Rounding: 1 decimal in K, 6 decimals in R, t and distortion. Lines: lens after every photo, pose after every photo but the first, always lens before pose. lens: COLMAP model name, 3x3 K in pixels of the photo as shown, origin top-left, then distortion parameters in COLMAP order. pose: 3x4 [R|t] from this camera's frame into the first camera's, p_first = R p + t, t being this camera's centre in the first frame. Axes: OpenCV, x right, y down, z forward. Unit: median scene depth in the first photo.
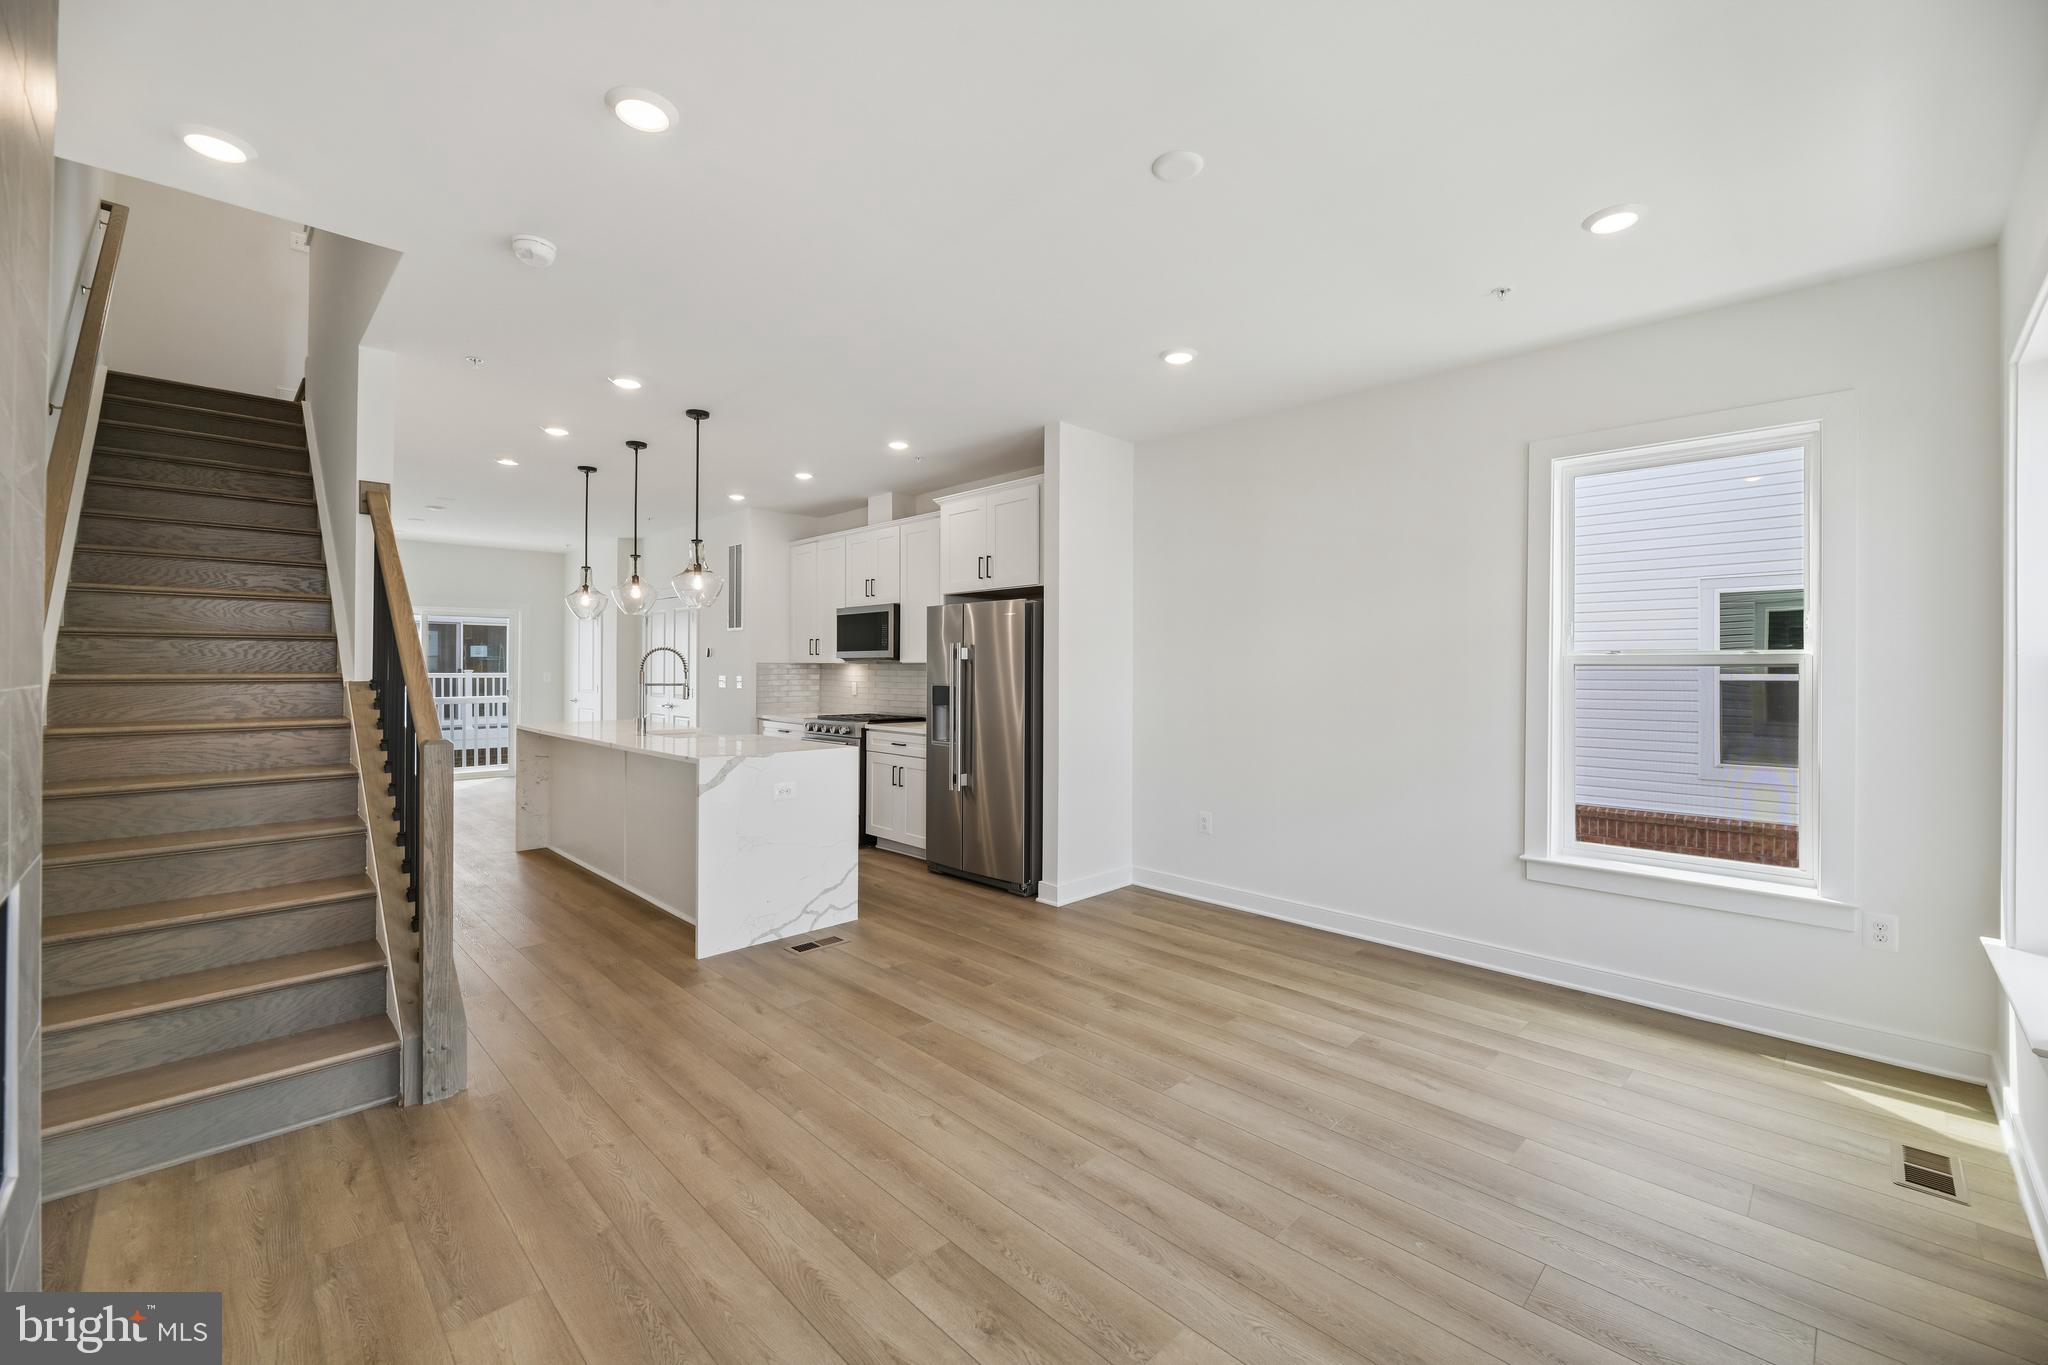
lens RADIAL K [[824.5, 0, 1033.0], [0, 824.5, 674.1], [0, 0, 1]] dist [0.019448, -0.002834]
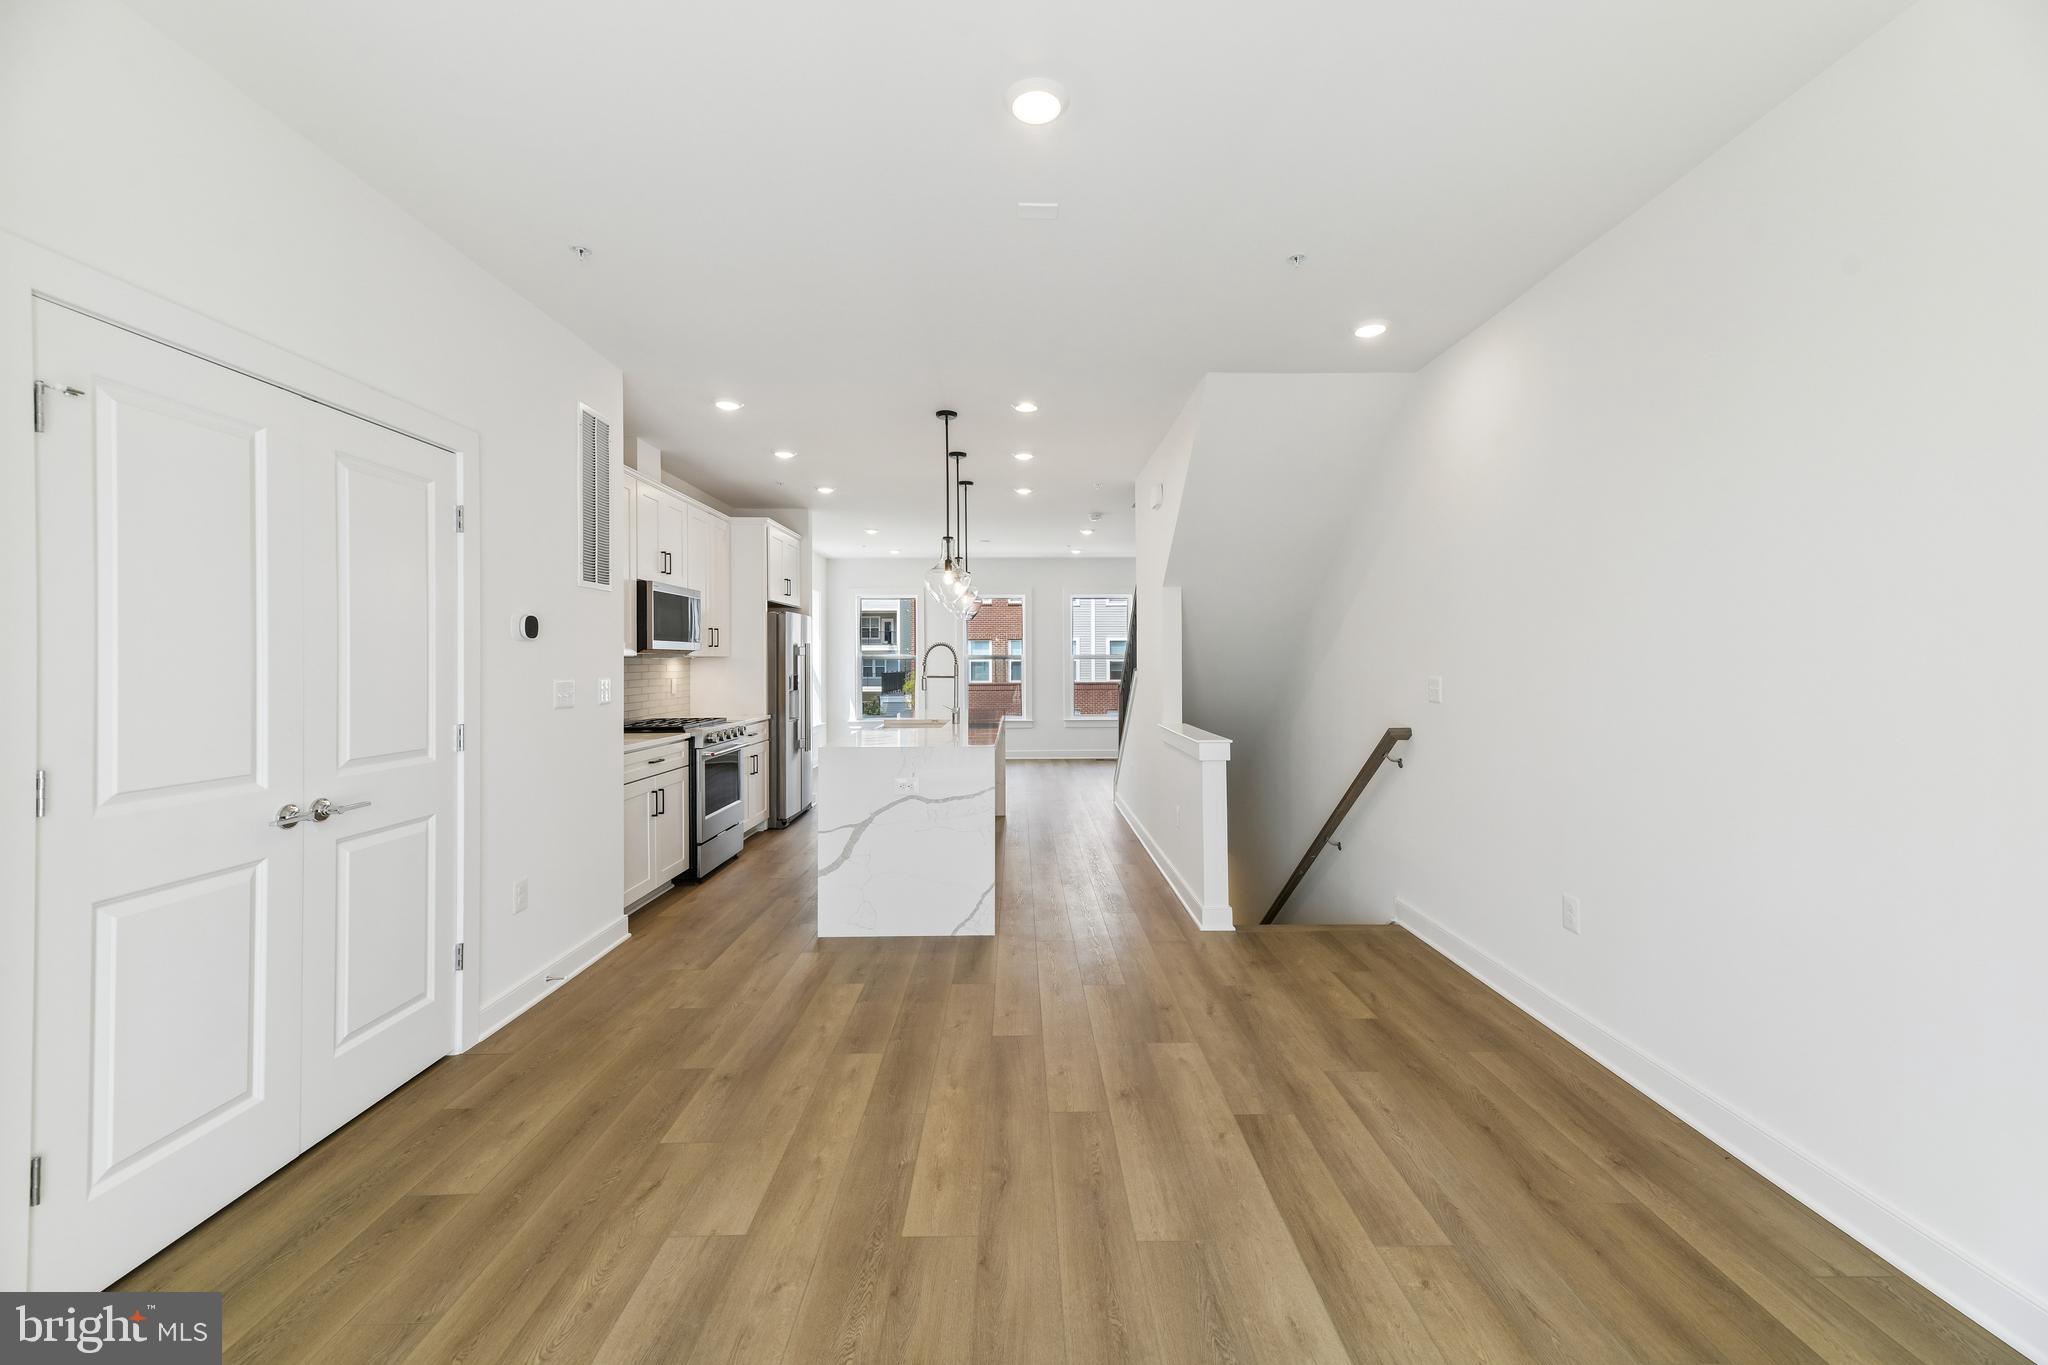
lens RADIAL K [[824.5, 0, 1037.9], [0, 824.5, 662.1], [0, 0, 1]] dist [0.019448, -0.002834]
pose [[-0.724795, -0.002749, 0.688959, -1.737429], [0.004687, 0.999949, 0.008921, -0.022439], [-0.688949, 0.009695, -0.724745, 2.286903]]
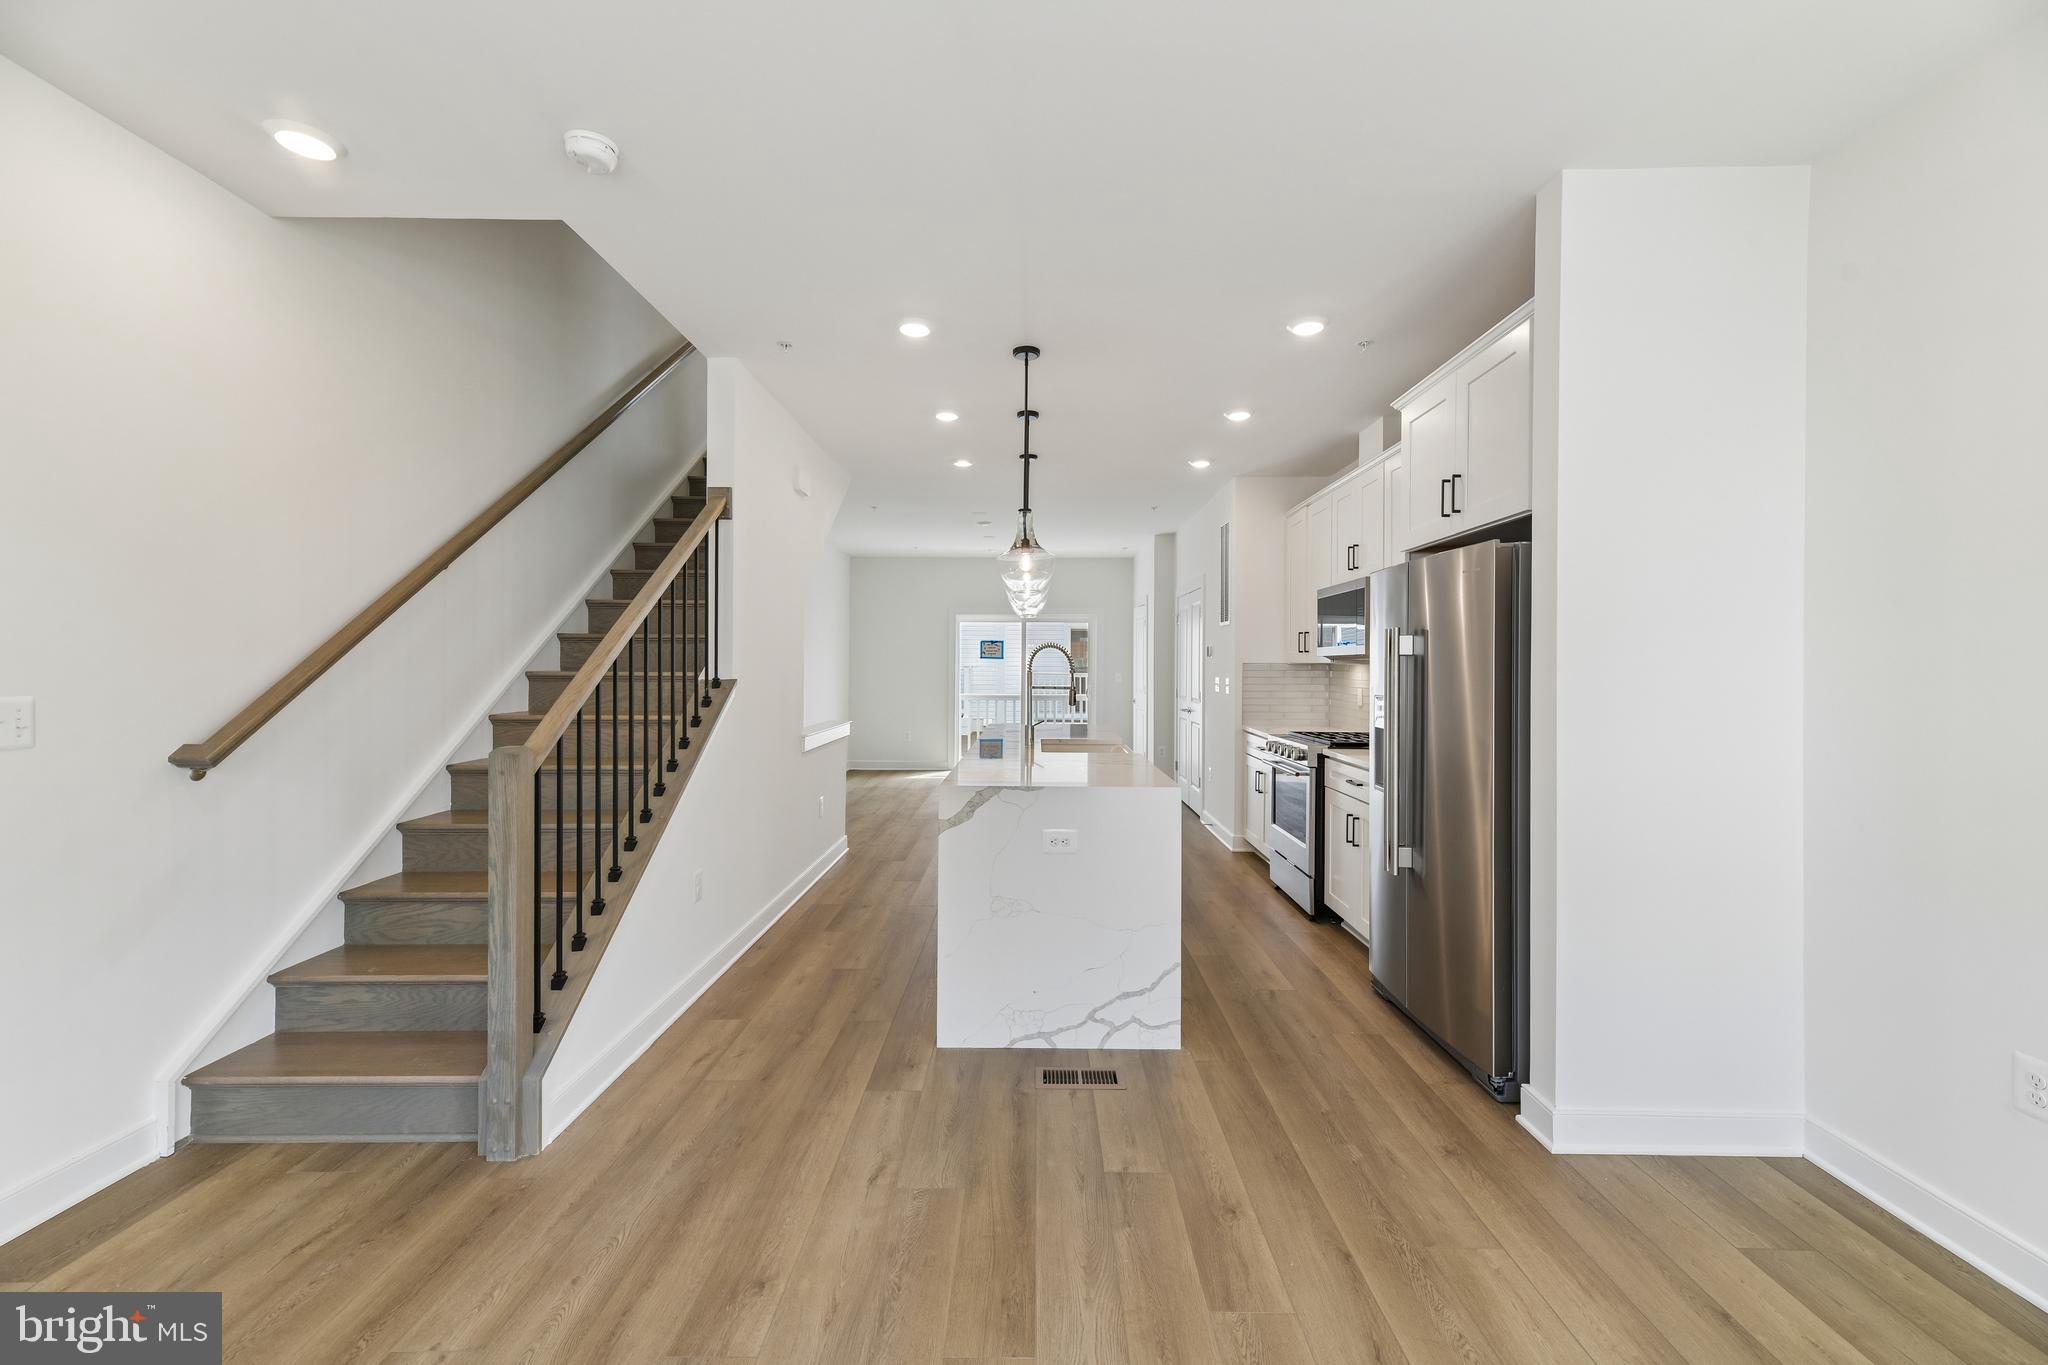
lens RADIAL K [[824.5, 0, 1032.8], [0, 824.5, 668.5], [0, 0, 1]] dist [0.019448, -0.002834]
pose [[0.704186, 0.000284, -0.710016, 0.198782], [-0.007001, 0.999954, -0.006544, -0.001684], [0.709981, 0.009579, 0.704155, 0.514441]]
